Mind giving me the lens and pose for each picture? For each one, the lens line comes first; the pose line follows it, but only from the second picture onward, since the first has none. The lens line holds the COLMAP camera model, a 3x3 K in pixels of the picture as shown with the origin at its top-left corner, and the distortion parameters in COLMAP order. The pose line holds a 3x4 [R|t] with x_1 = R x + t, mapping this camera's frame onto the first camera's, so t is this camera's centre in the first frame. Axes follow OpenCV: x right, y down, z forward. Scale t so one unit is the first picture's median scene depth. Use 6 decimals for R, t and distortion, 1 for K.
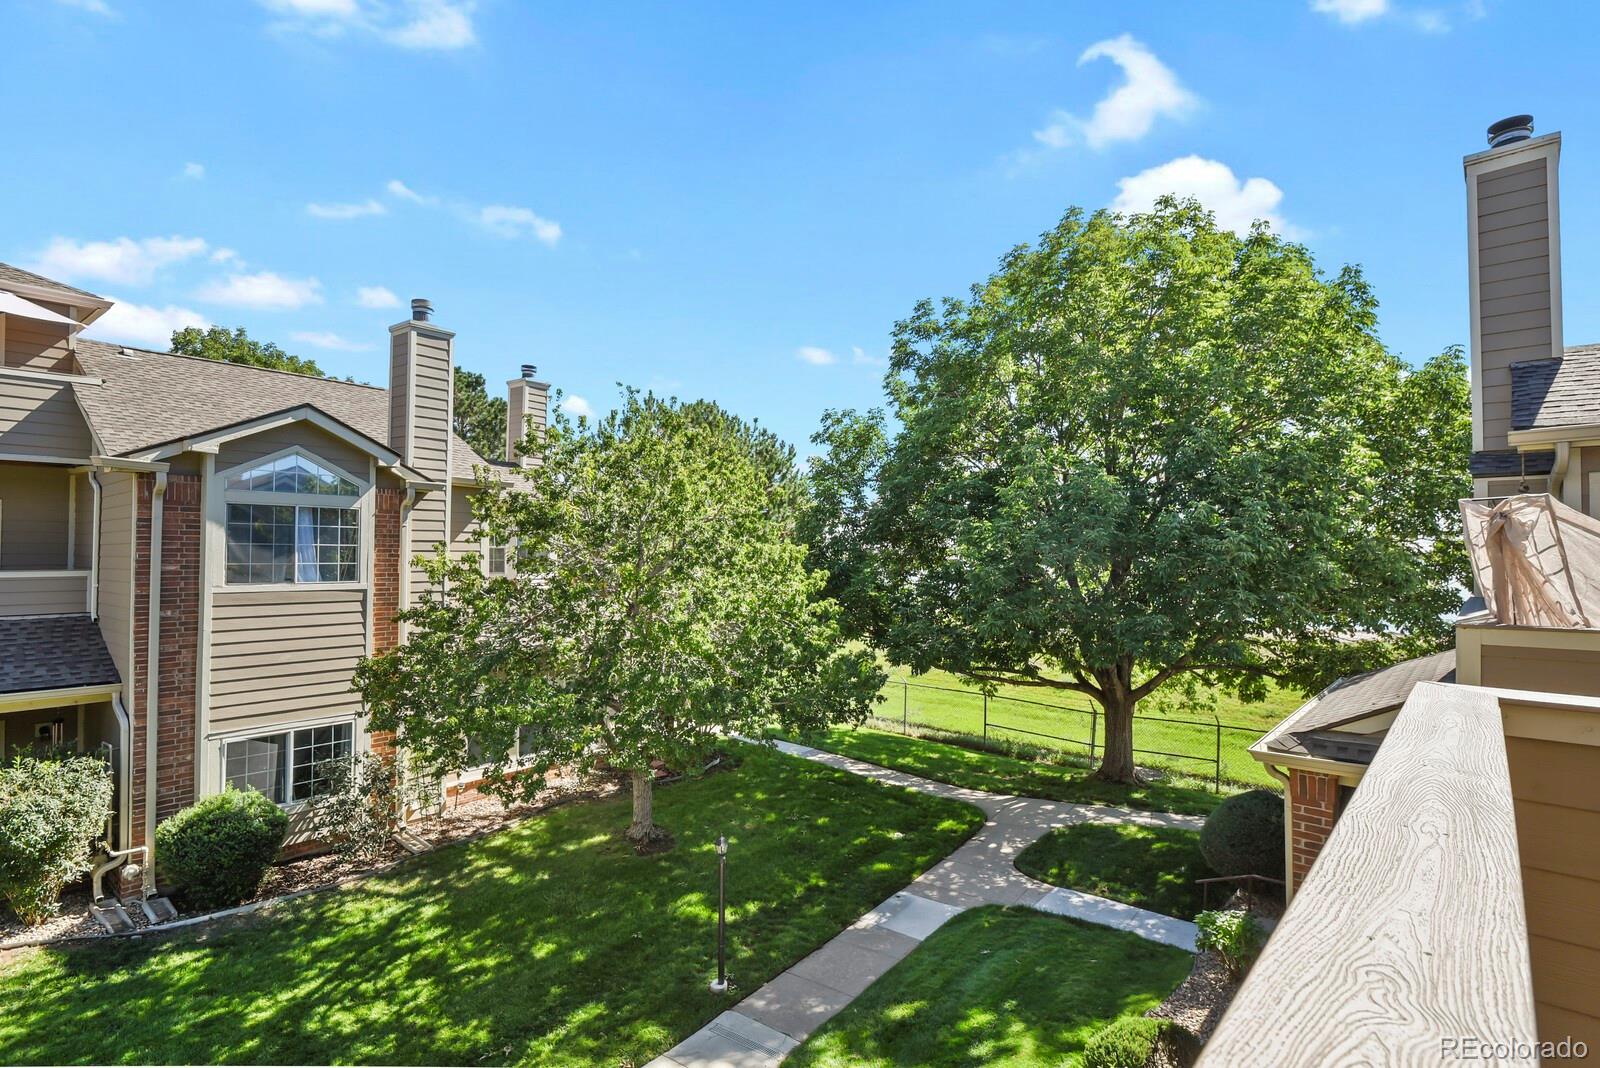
lens RADIAL K [[768.8, 0, 801.6], [0, 768.8, 539.2], [0, 0, 1]] dist [-0.002294, -0.006734]
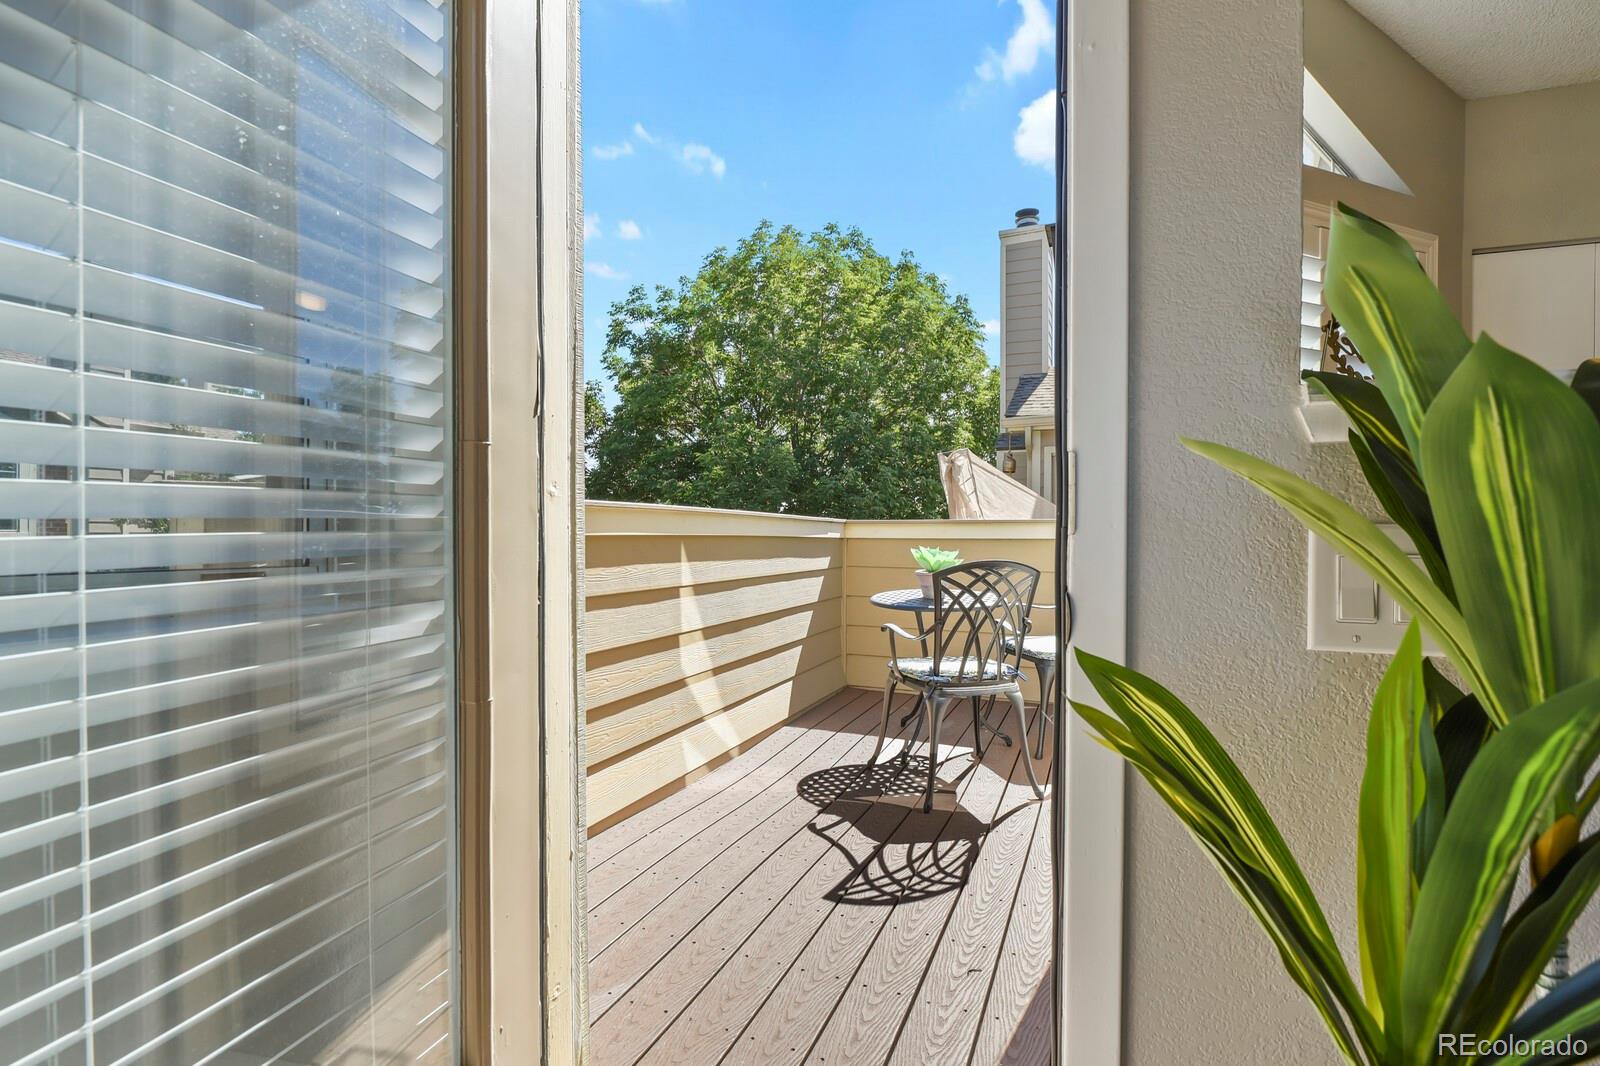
lens RADIAL K [[773.7, 0, 798.8], [0, 773.7, 537.4], [0, 0, 1]] dist [-0.001511, 0.000060]
pose [[0.943001, -0.001249, 0.332788, 0.006389], [-0.006339, 0.999744, 0.021716, 0.033806], [-0.332730, -0.022588, 0.942751, -0.171618]]
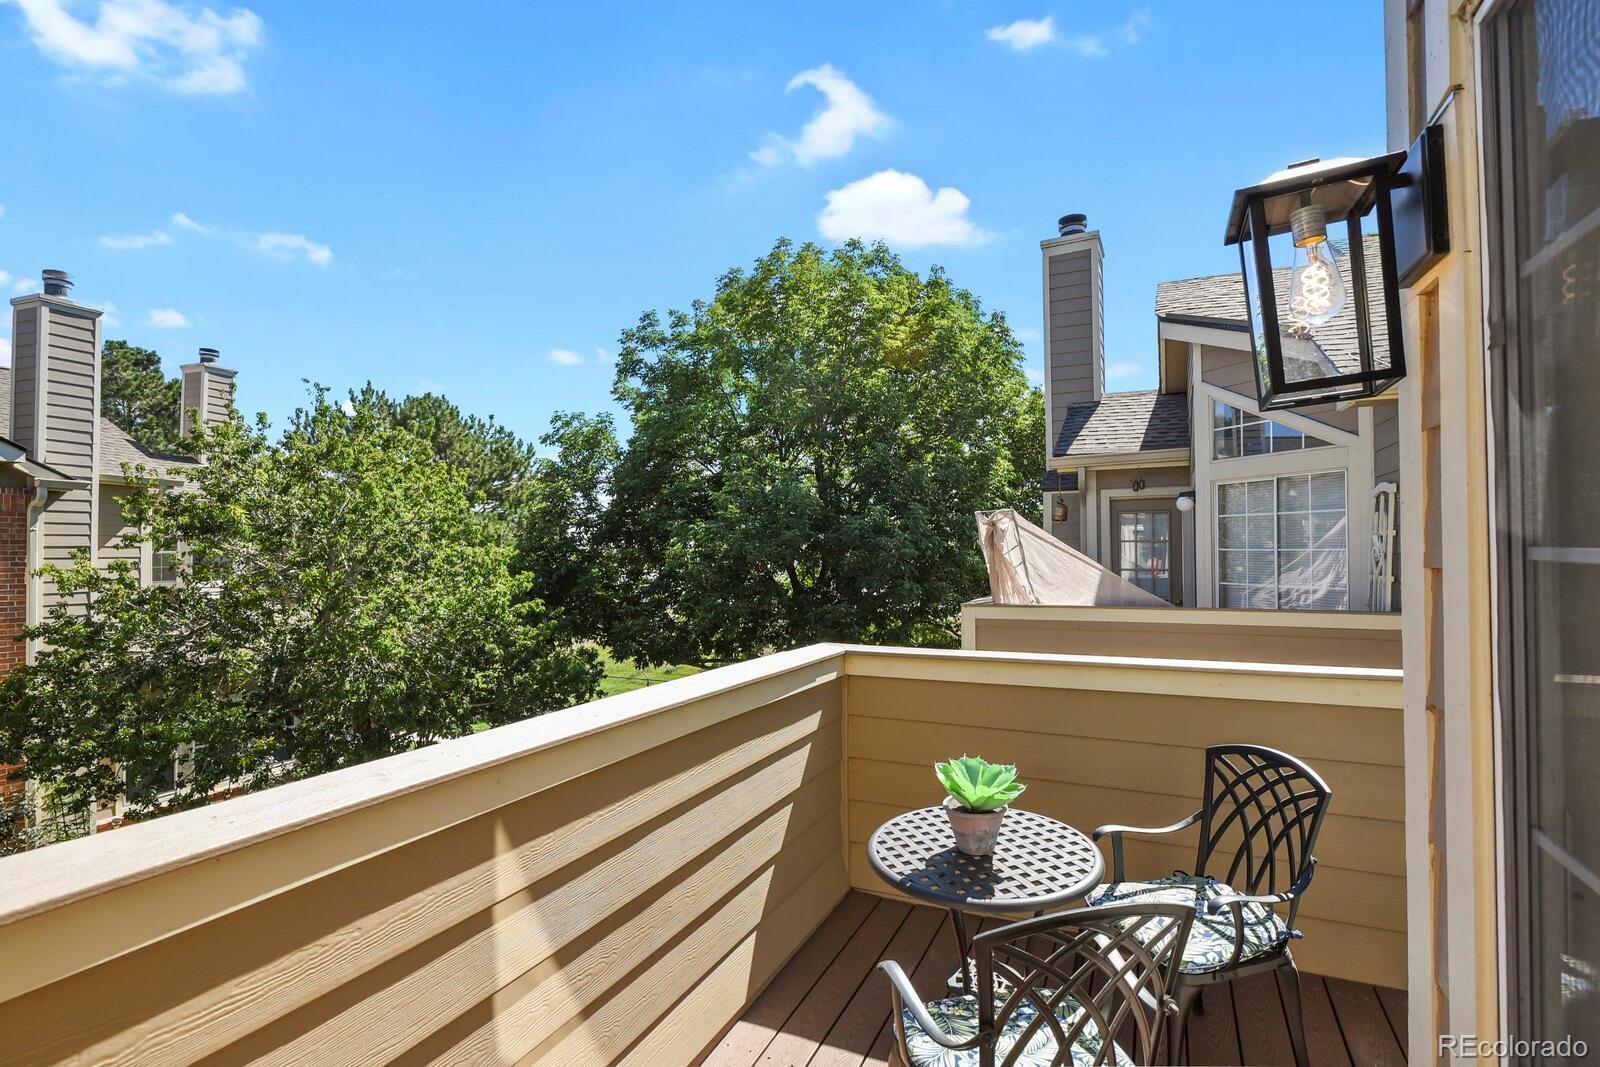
lens RADIAL K [[768.8, 0, 801.6], [0, 768.8, 538.7], [0, 0, 1]] dist [-0.002294, -0.006734]
pose [[0.956768, -0.007643, 0.290751, 0.060847], [0.007044, 0.999970, 0.003109, -0.003741], [-0.290767, -0.000926, 0.956794, -0.074179]]
